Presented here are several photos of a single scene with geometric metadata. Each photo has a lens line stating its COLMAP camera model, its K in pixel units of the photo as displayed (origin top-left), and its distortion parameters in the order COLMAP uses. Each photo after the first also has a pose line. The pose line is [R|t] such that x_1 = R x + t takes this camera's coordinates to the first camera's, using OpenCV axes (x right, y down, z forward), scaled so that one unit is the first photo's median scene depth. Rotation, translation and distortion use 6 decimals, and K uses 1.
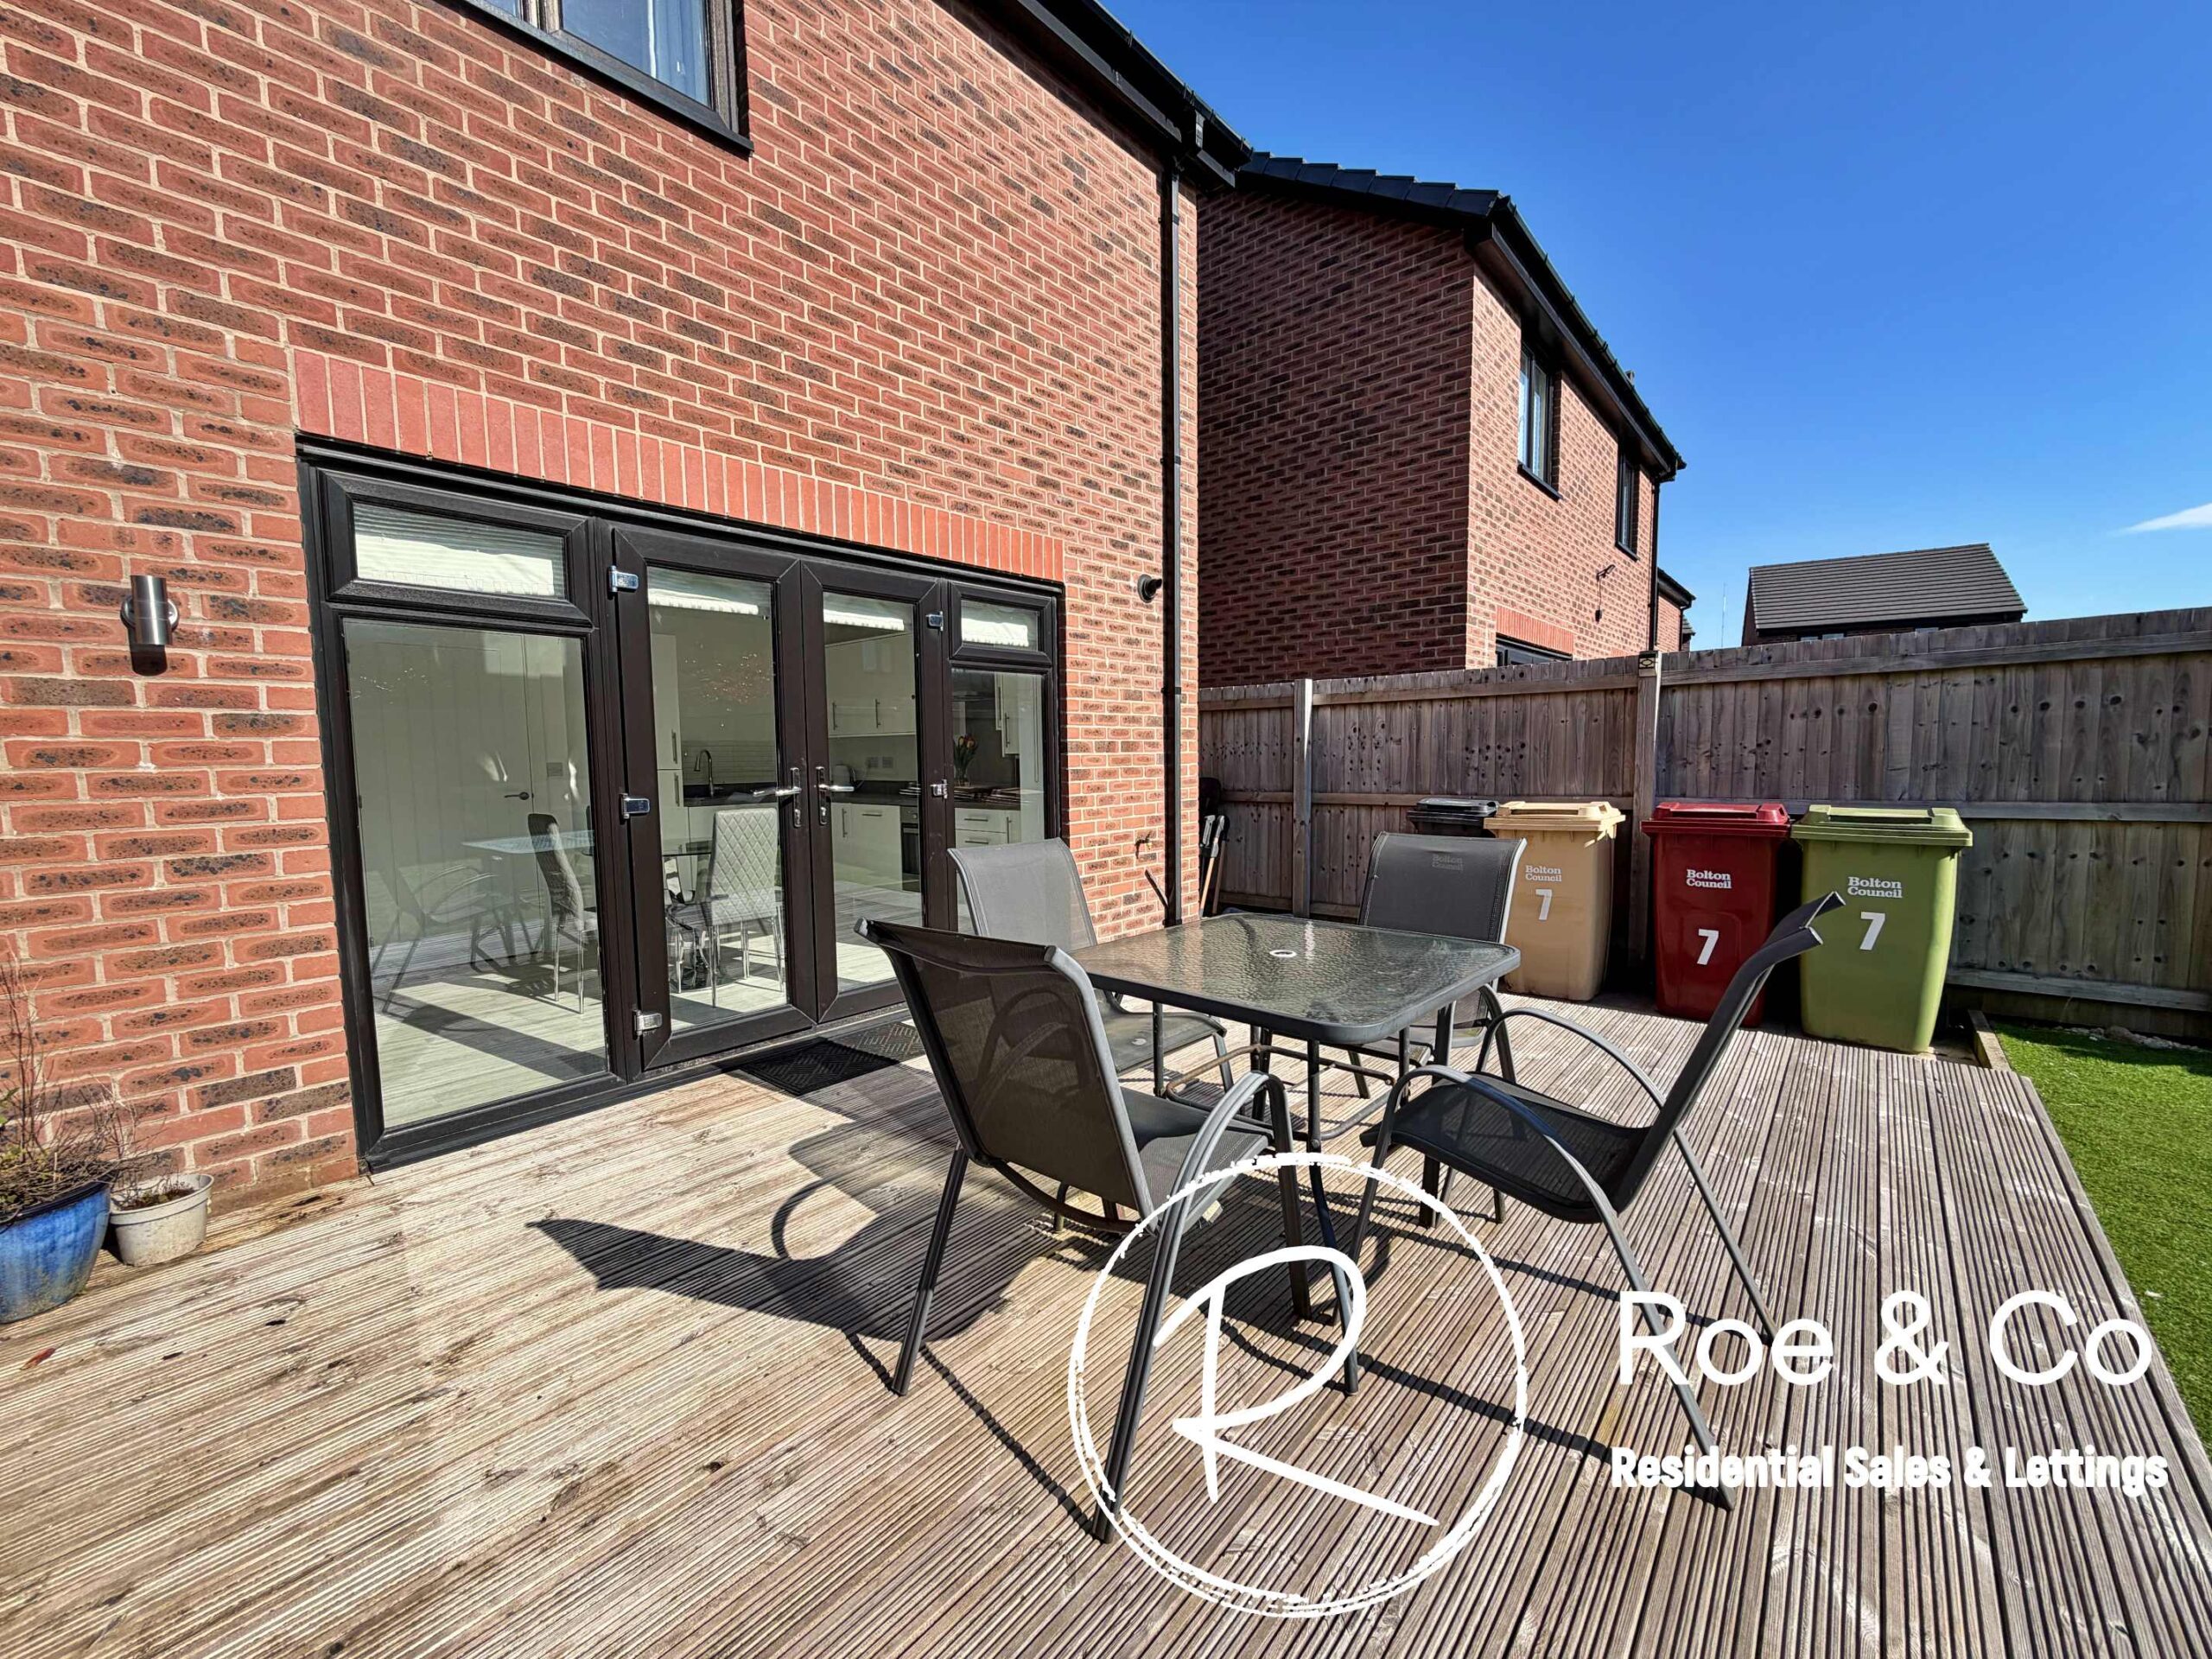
lens RADIAL K [[878.8, 0, 1099.4], [0, 878.8, 826.2], [0, 0, 1]] dist [-0.000467, -0.000360]
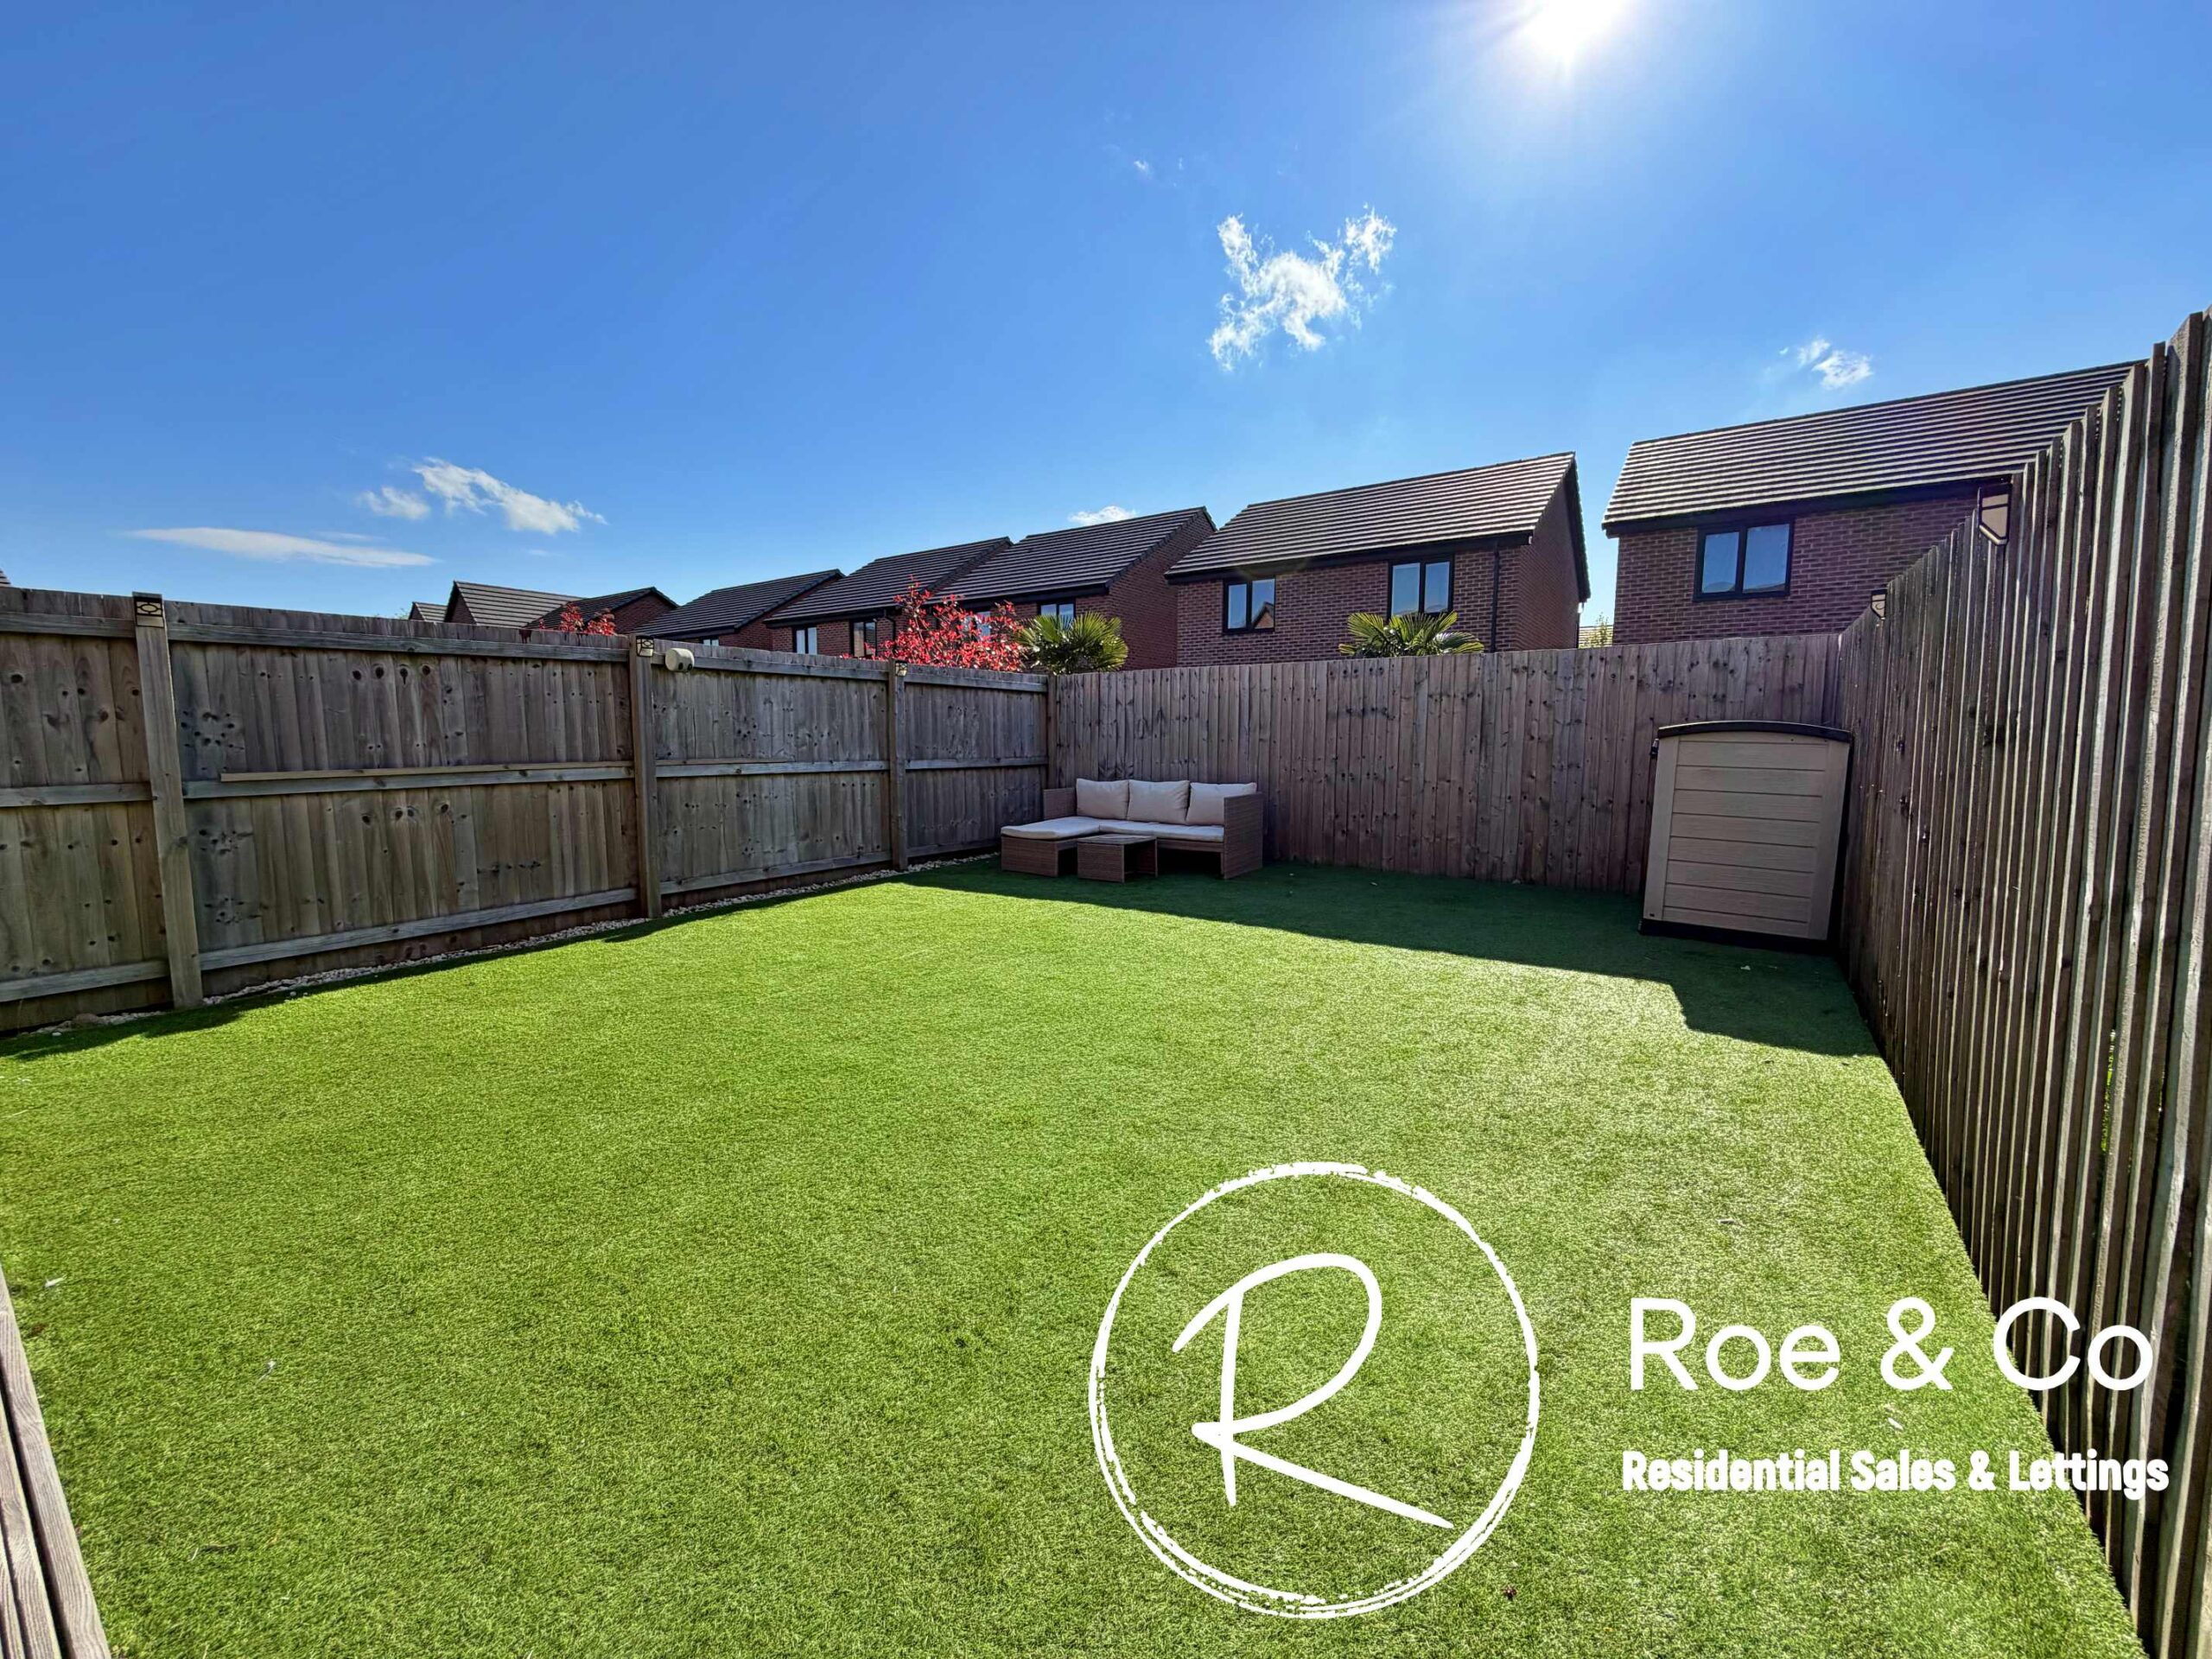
lens RADIAL K [[878.8, 0, 1099.4], [0, 878.8, 826.2], [0, 0, 1]] dist [-0.000467, -0.000360]
pose [[-0.101741, -0.083072, 0.991336, 0.088857], [0.079787, 0.992616, 0.091368, 0.020385], [-0.991606, 0.088391, -0.094362, -0.050903]]
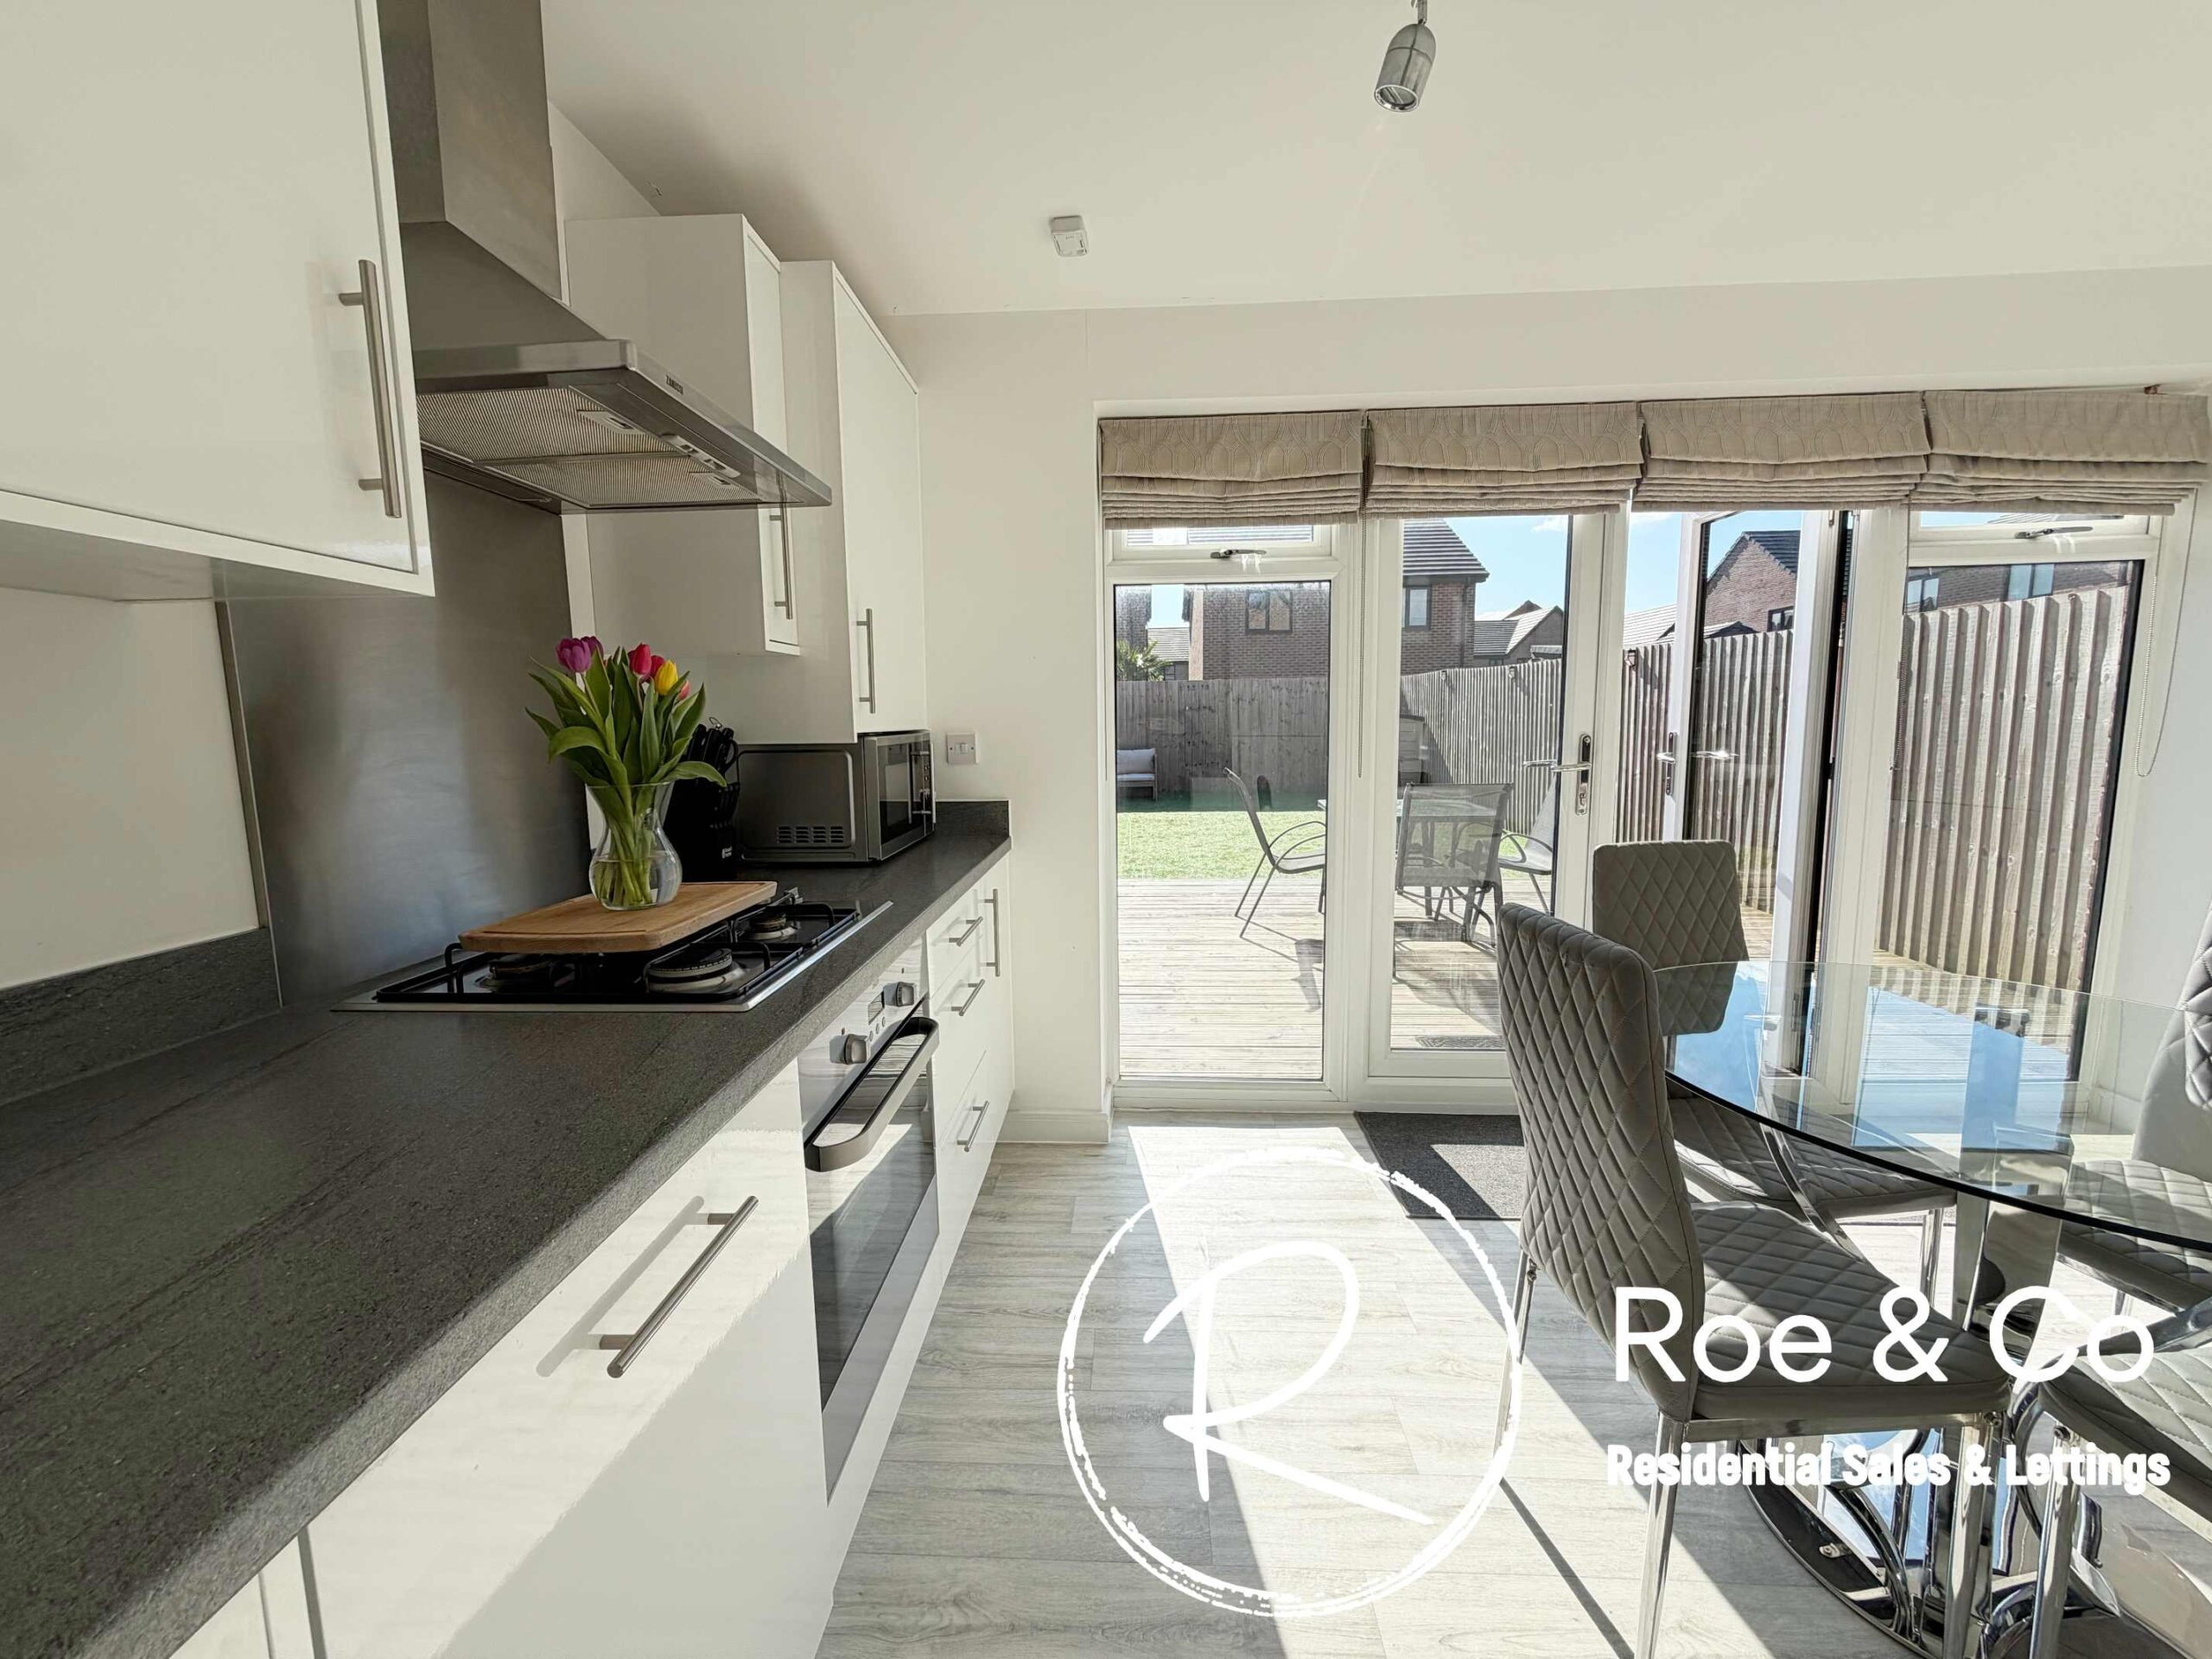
lens RADIAL K [[878.8, 0, 1099.4], [0, 878.8, 826.2], [0, 0, 1]] dist [-0.000467, -0.000360]
pose [[-0.617355, -0.070561, 0.783514, -0.615983], [0.089686, 0.983163, 0.159207, -0.135572], [-0.781556, 0.168558, -0.600632, 1.669076]]
